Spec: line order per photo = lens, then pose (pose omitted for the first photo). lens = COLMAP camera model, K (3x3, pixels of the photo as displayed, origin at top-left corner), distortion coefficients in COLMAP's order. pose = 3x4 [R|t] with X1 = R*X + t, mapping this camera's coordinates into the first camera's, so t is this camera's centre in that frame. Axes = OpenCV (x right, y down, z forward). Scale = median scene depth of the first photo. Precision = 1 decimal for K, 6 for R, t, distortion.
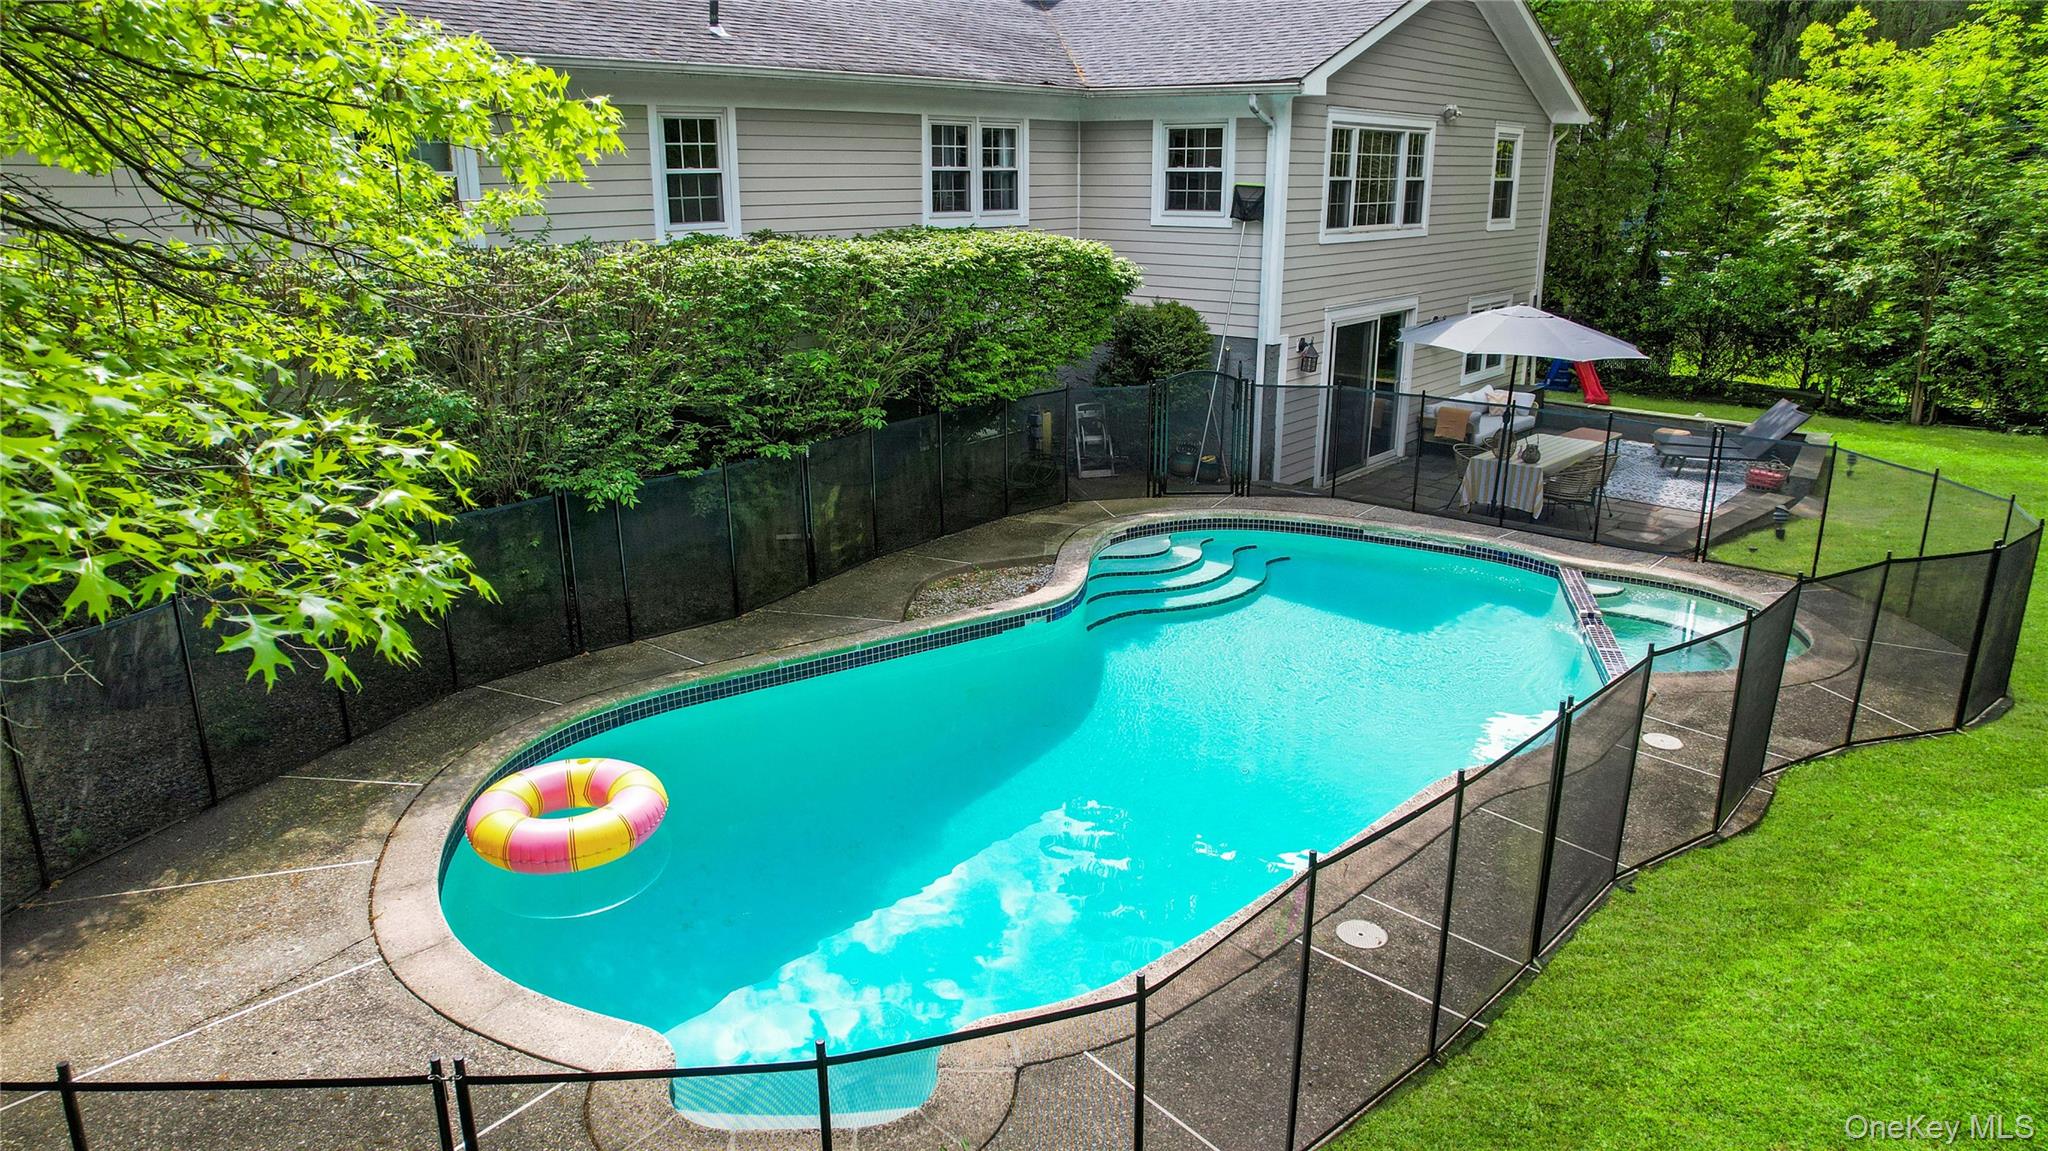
lens RADIAL K [[1327.8, 0, 1030.6], [0, 1327.8, 581.1], [0, 0, 1]] dist [-0.069881, 0.036764]
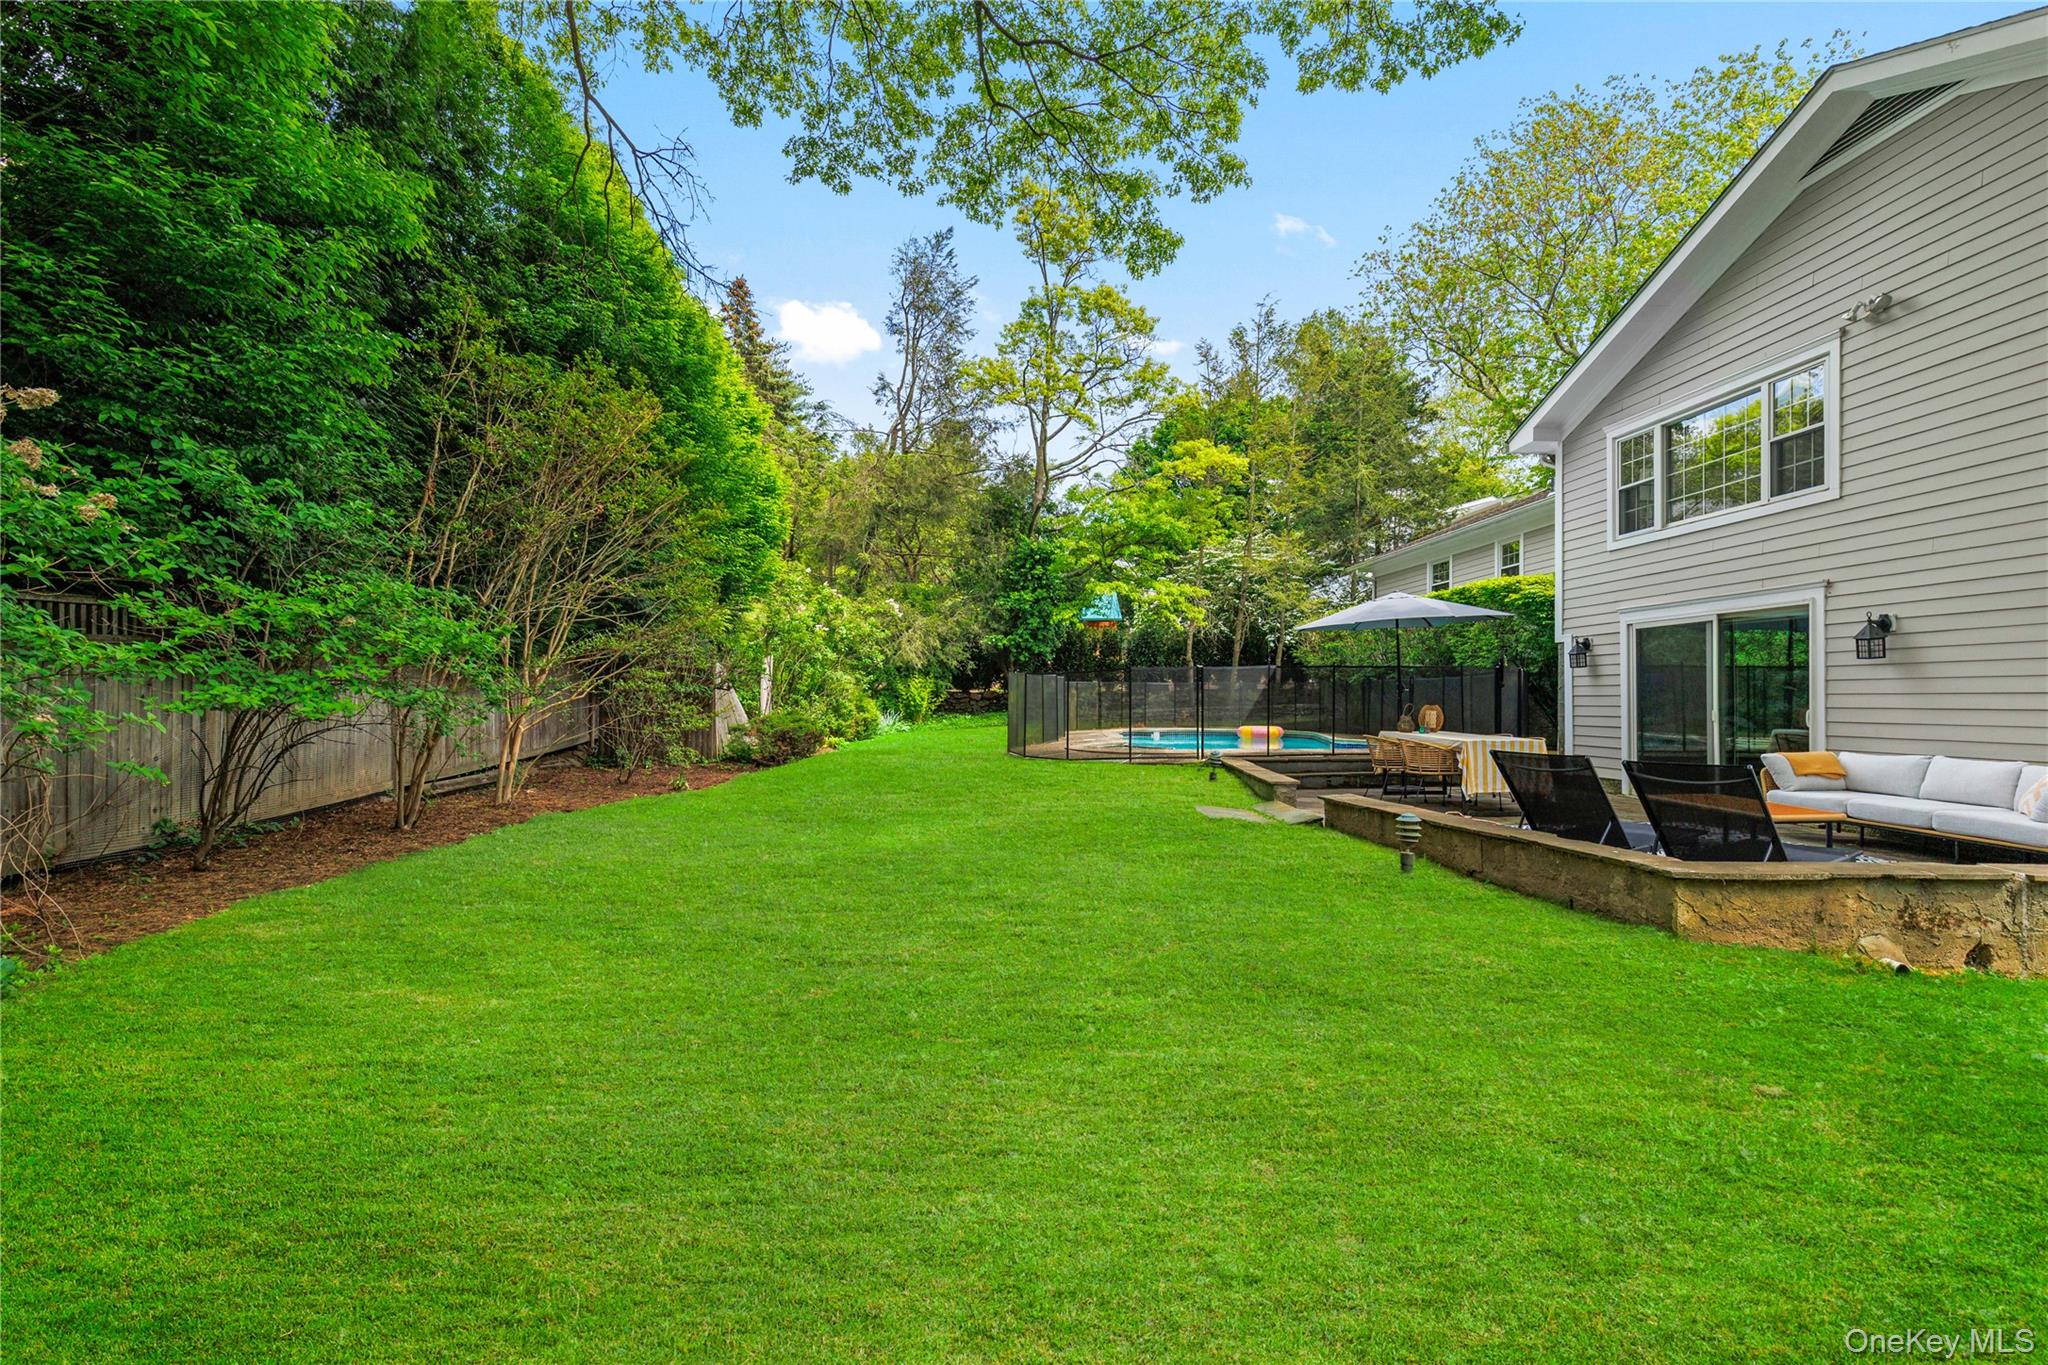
lens RADIAL K [[928.5, 0, 1021.6], [0, 928.5, 696.6], [0, 0, 1]] dist [0.002491, -0.001495]
pose [[-0.720648, -0.004510, -0.693287, 1.118132], [-0.204792, 0.956742, 0.206650, -0.208080], [0.662365, 0.290901, -0.690398, 1.278106]]
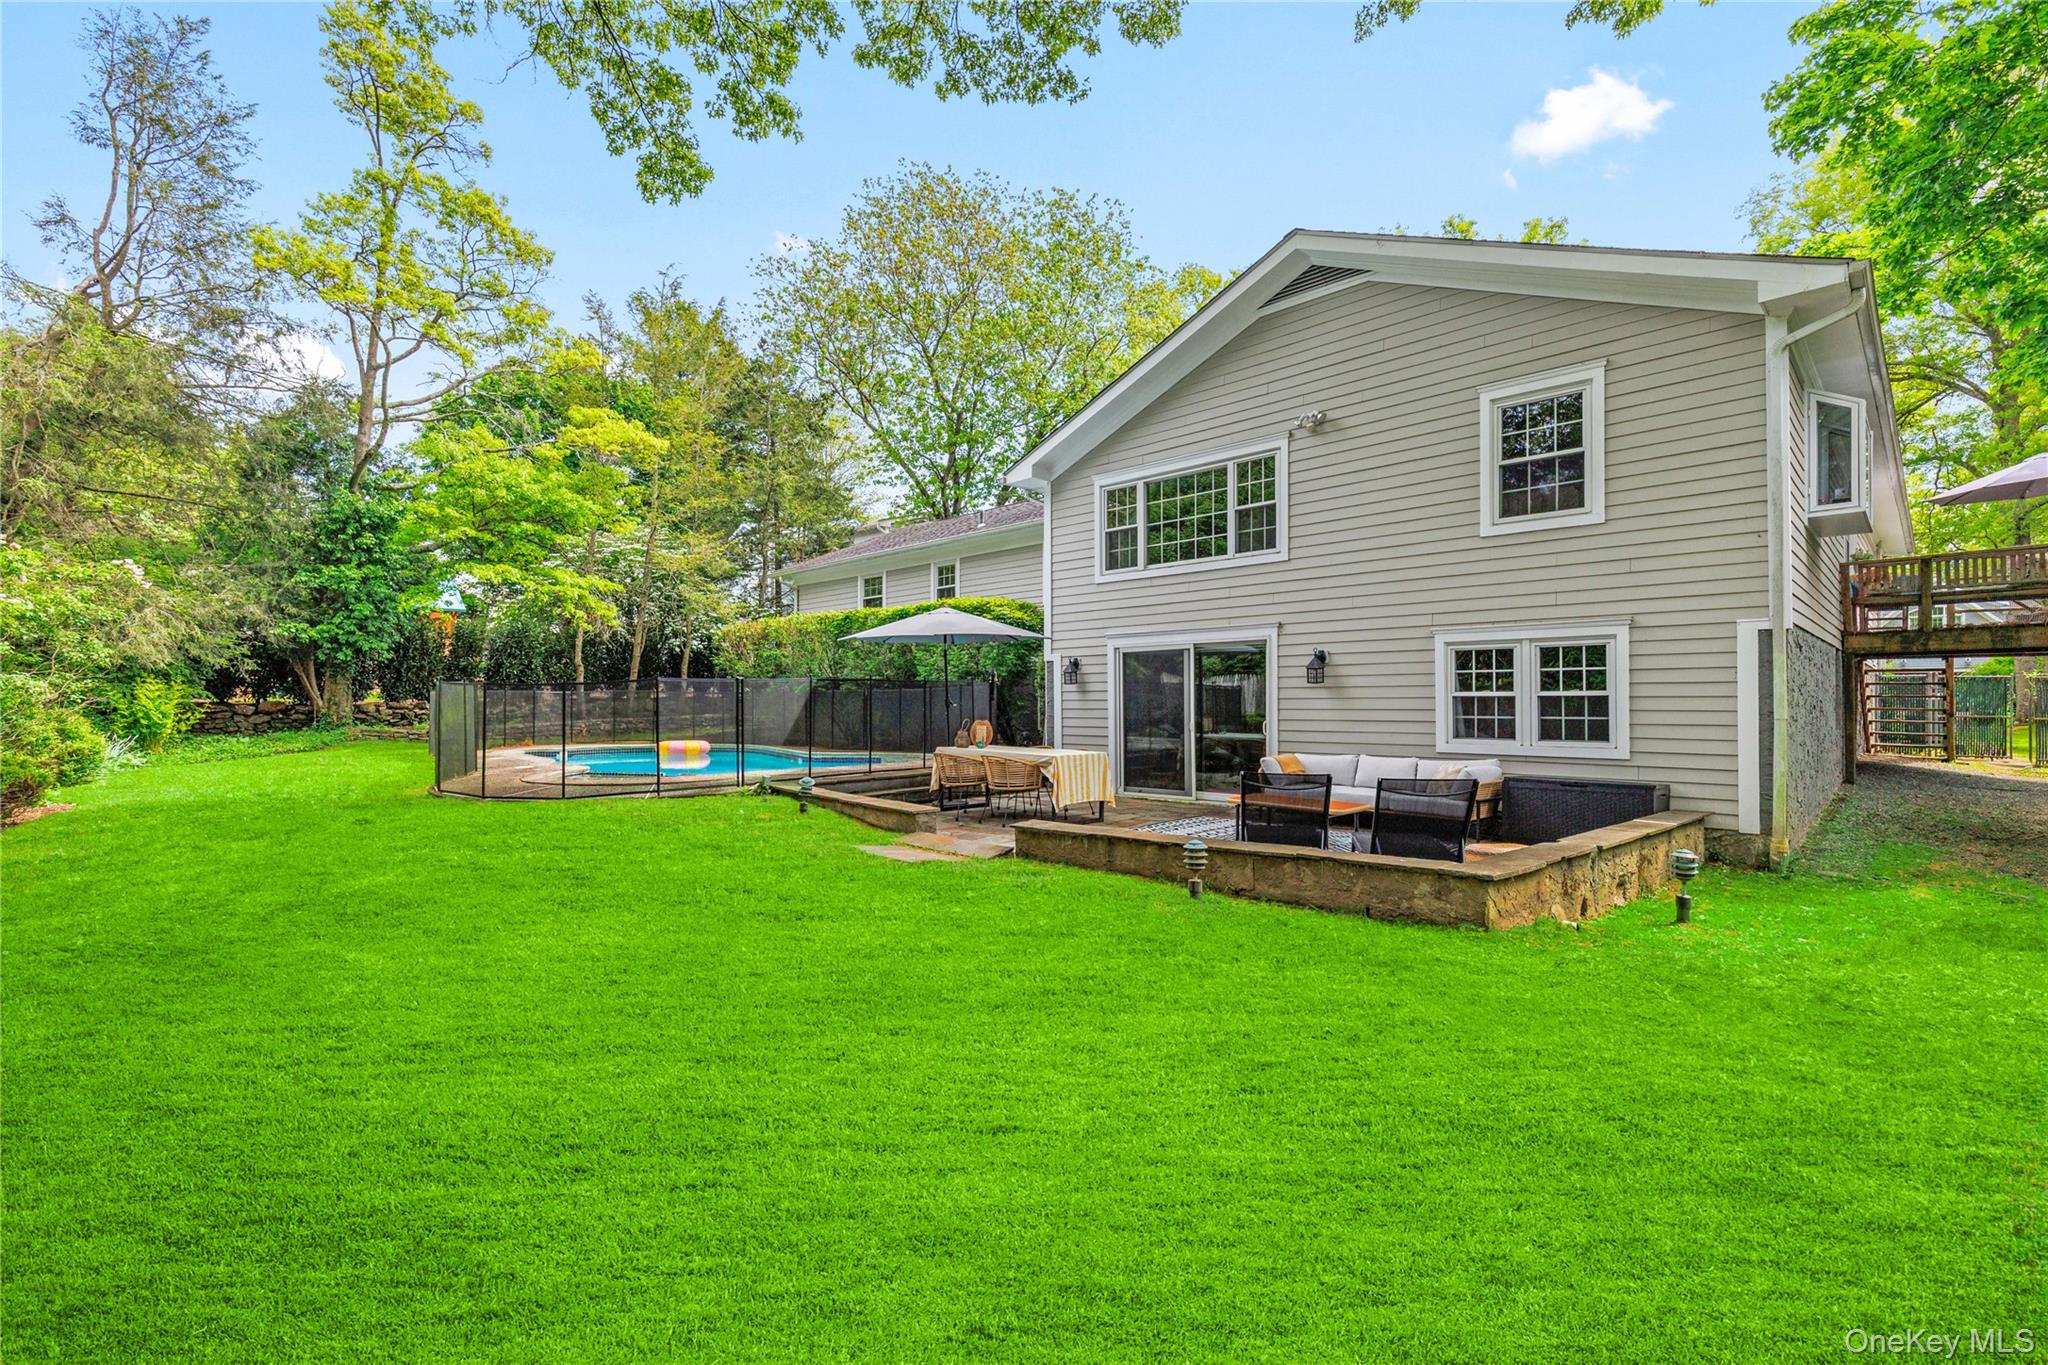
lens RADIAL K [[928.5, 0, 1044.3], [0, 928.5, 702.6], [0, 0, 1]] dist [0.002491, -0.001495]
pose [[-0.065700, -0.000063, -0.997839, 1.121922], [-0.286849, 0.957791, 0.018827, -0.157288], [0.955720, 0.287466, -0.062945, 1.073163]]
